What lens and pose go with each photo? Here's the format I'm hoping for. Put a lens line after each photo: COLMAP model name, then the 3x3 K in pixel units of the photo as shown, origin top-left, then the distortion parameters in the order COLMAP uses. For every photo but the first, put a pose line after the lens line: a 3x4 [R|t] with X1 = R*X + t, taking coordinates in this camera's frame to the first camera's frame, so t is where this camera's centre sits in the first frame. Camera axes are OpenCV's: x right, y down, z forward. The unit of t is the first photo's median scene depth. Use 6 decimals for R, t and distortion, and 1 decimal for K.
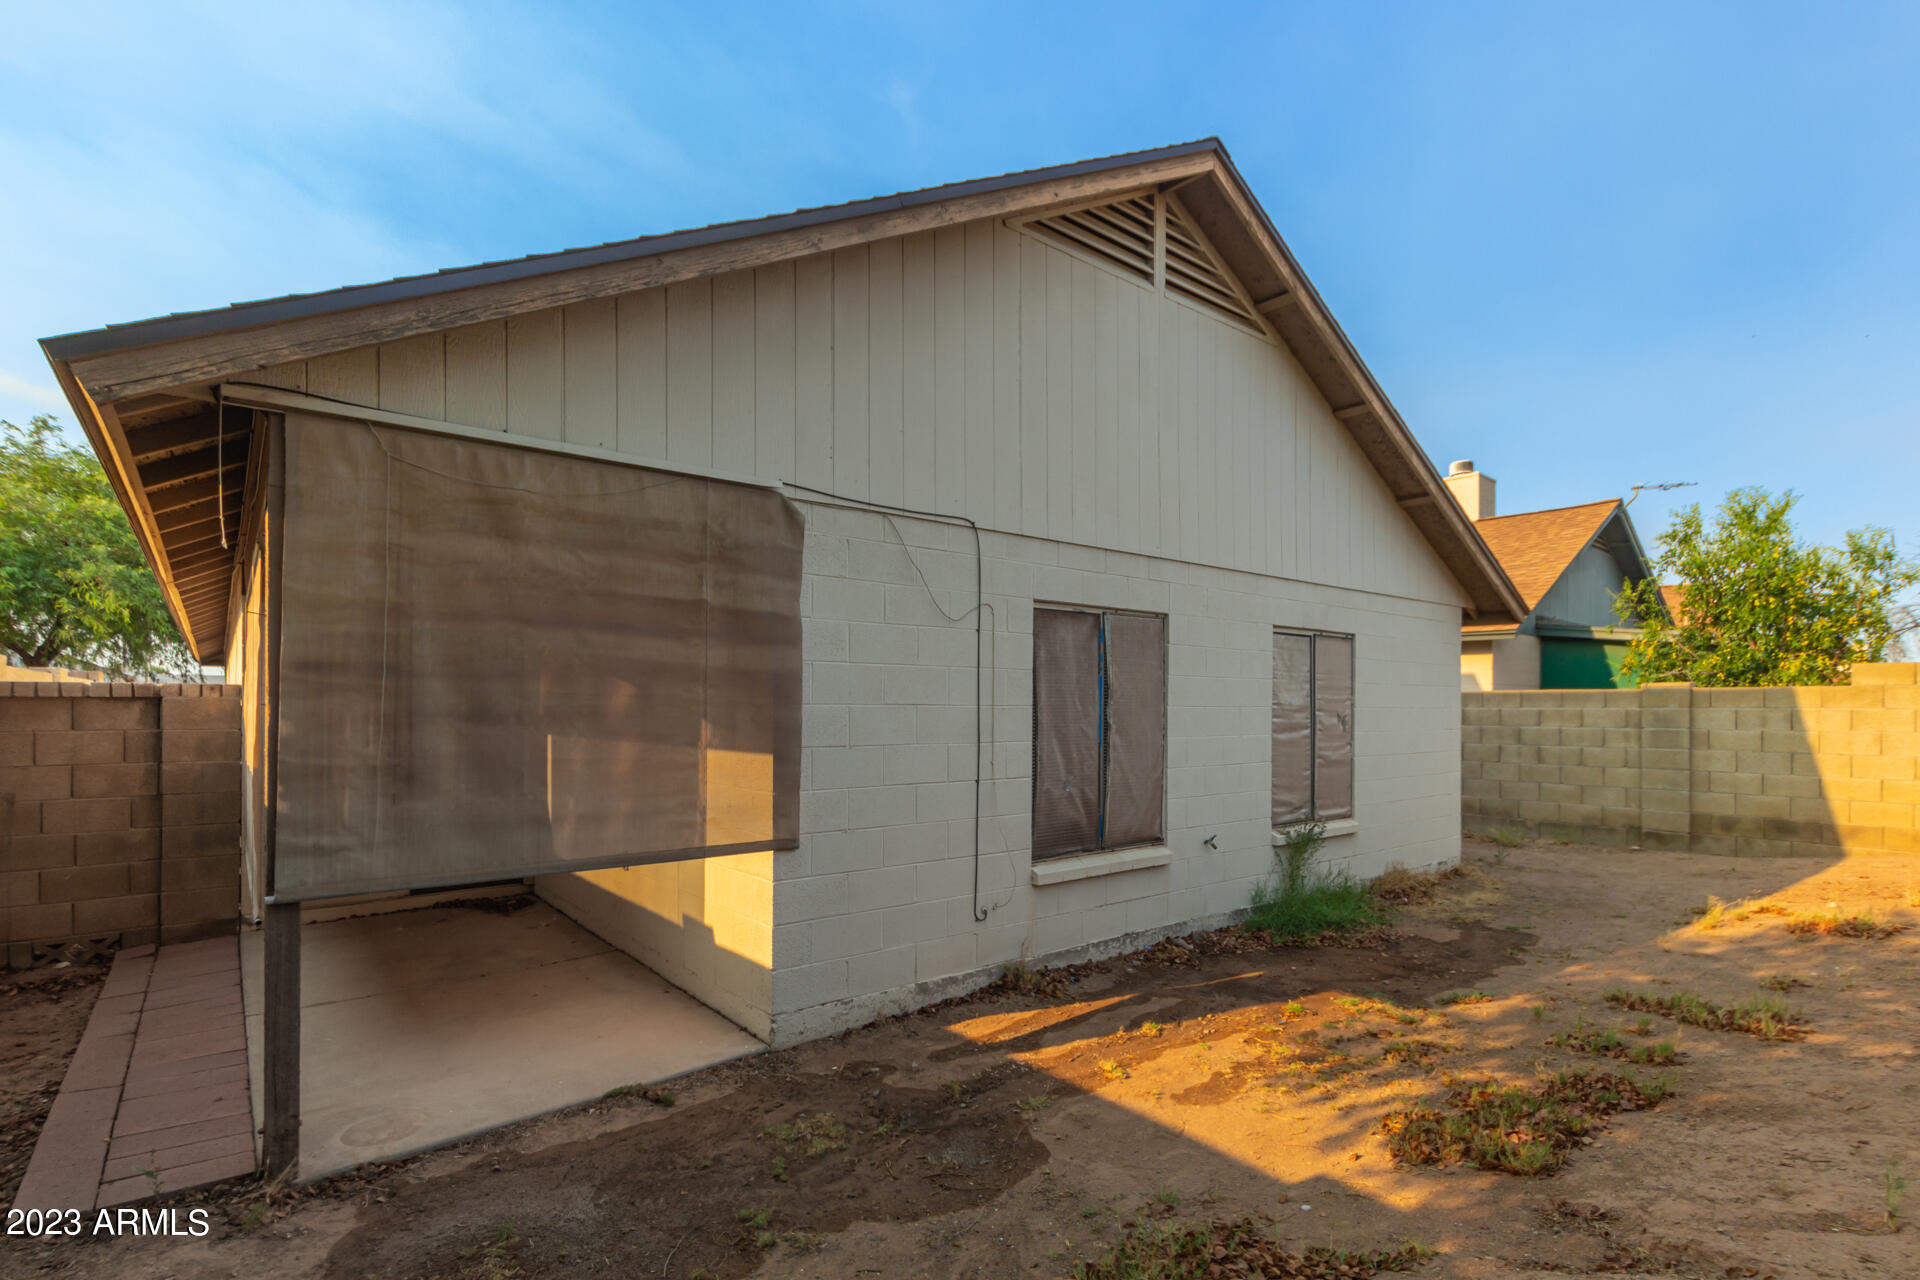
lens RADIAL K [[918.6, 0, 984.3], [0, 918.6, 705.7], [0, 0, 1]] dist [0.003442, 0.000000]
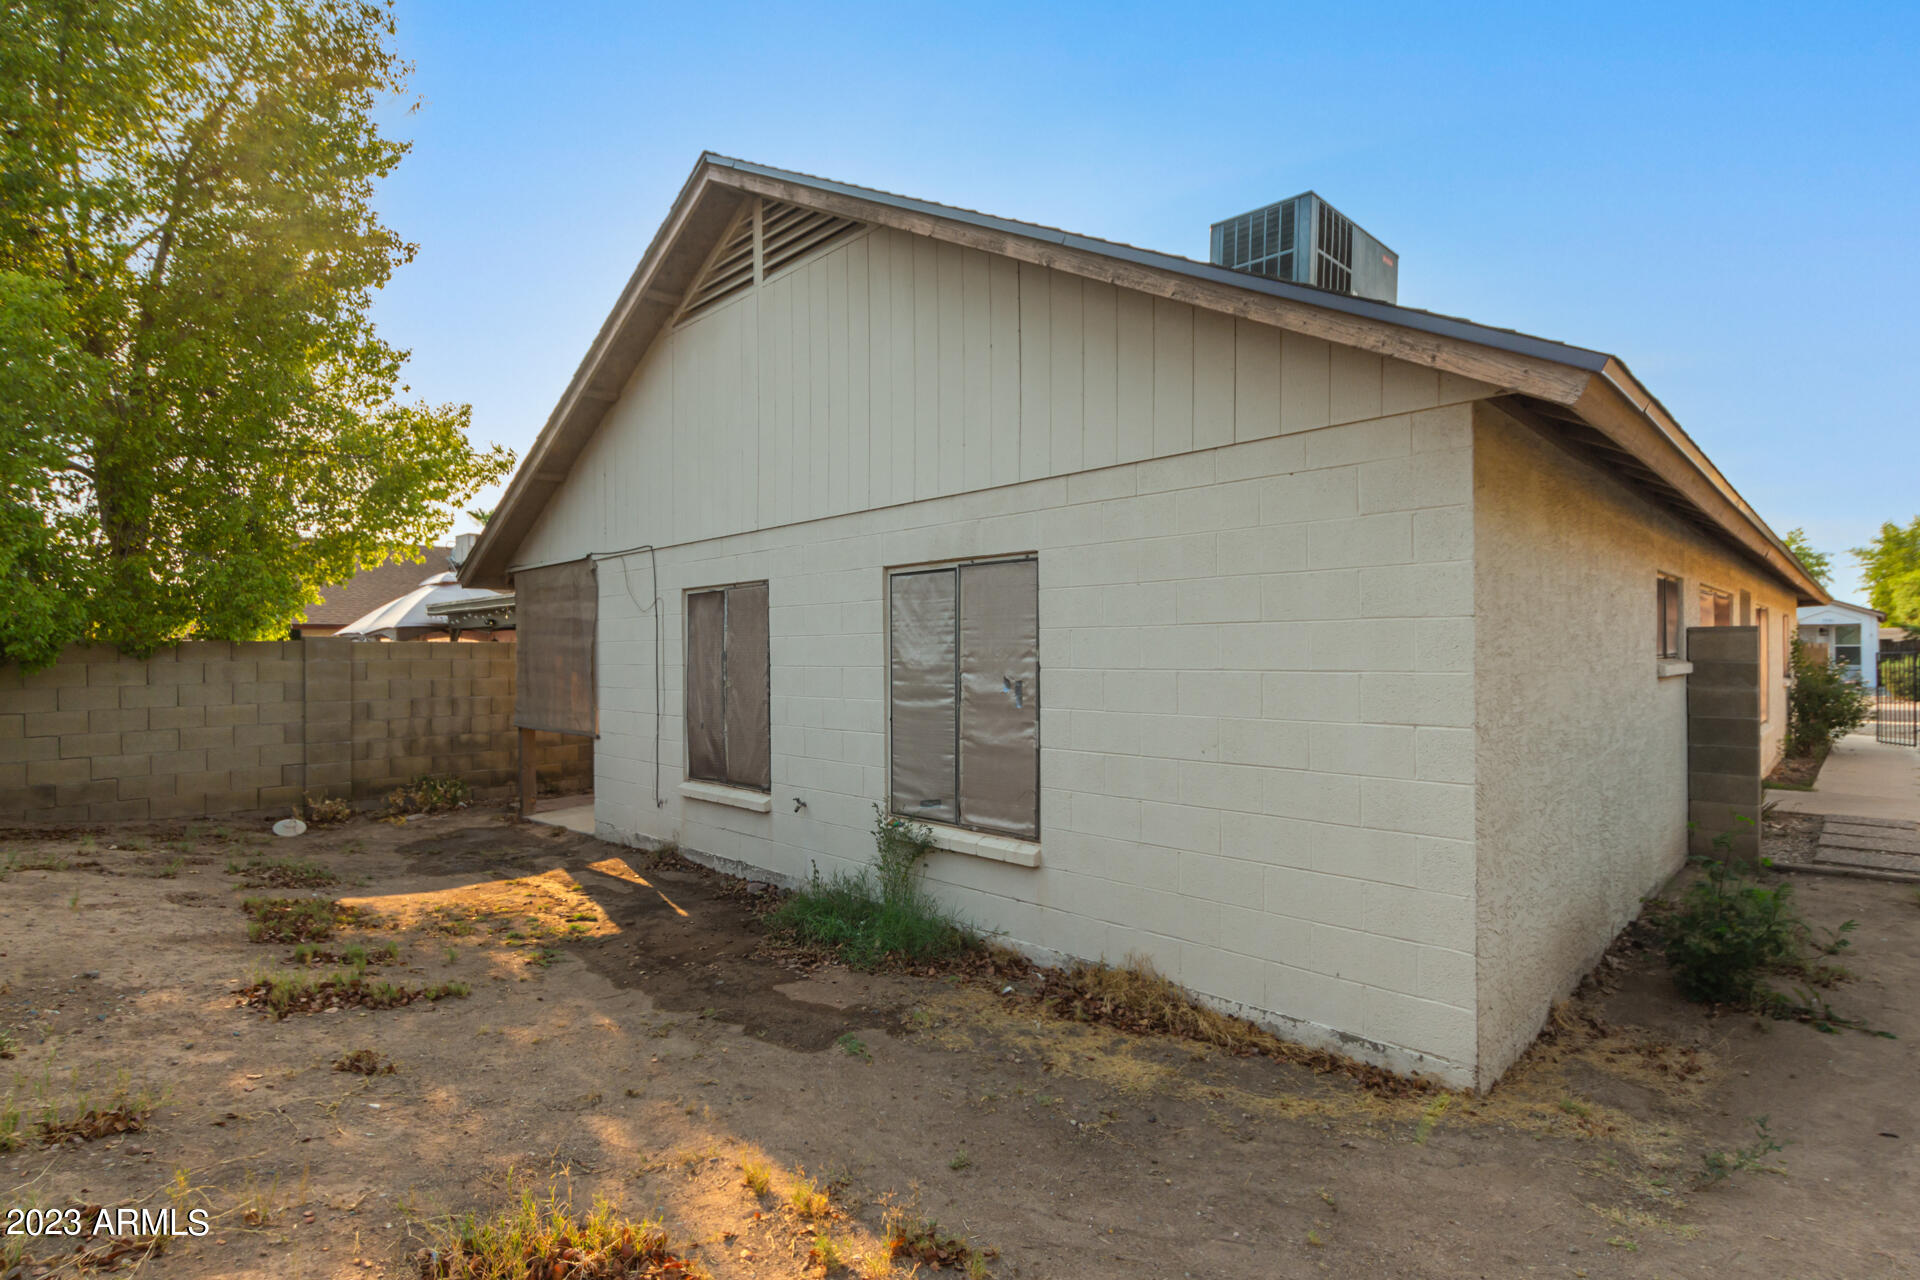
lens RADIAL K [[929.2, 0, 941.9], [0, 929.2, 661.8], [0, 0, 1]] dist [0.007148, 0.000167]
pose [[0.083359, -0.001113, -0.996519, 1.138375], [0.002960, 0.999995, -0.000870, -0.002172], [0.996515, -0.002877, 0.083362, 0.975338]]
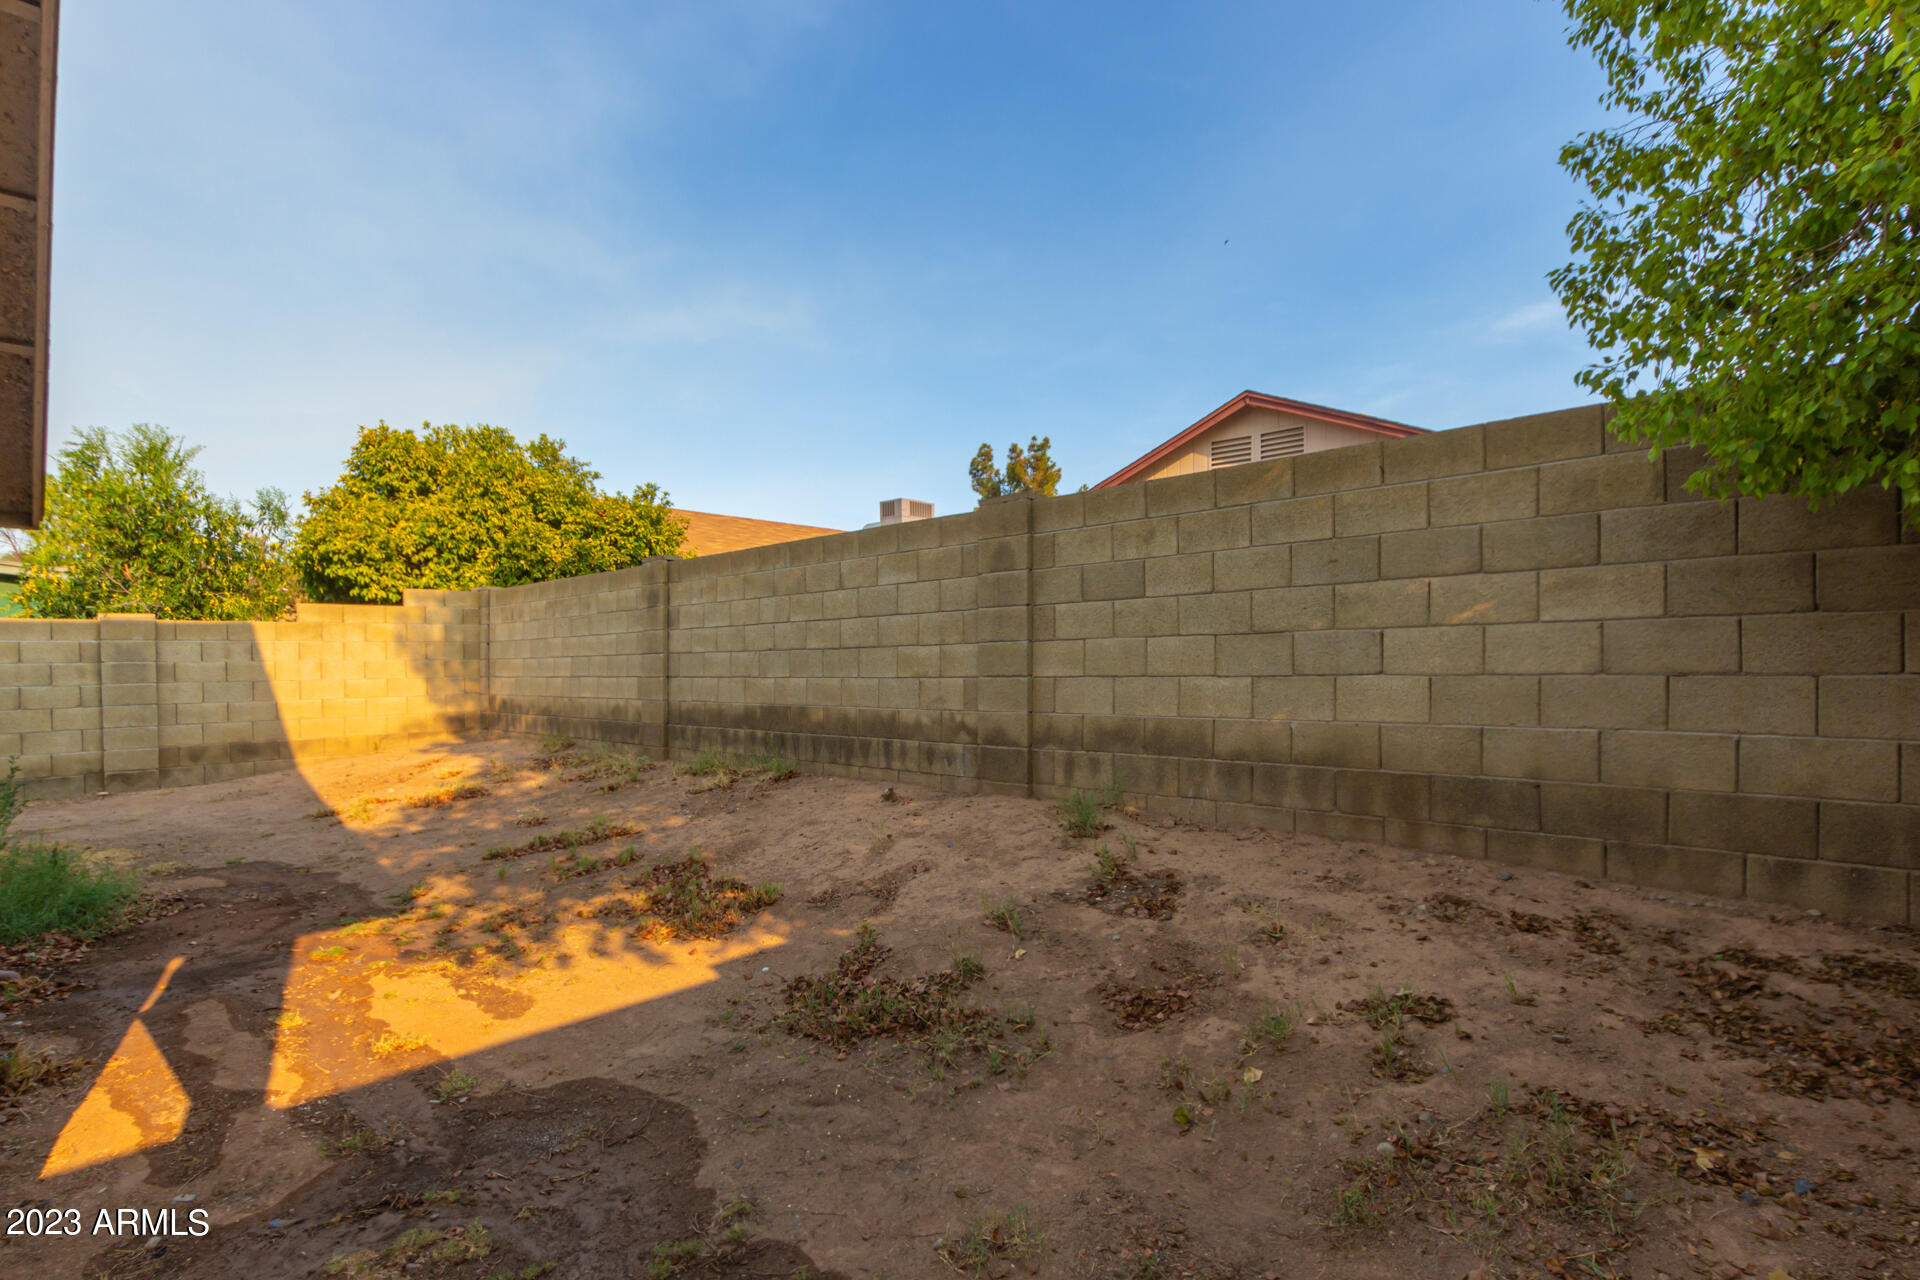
lens RADIAL K [[929.2, 0, 941.9], [0, 929.2, 661.8], [0, 0, 1]] dist [0.007148, 0.000167]
pose [[-0.099033, -0.001736, 0.995083, -0.412987], [0.014077, 0.999896, 0.003146, 0.045964], [-0.994985, 0.014320, -0.098999, 0.367327]]
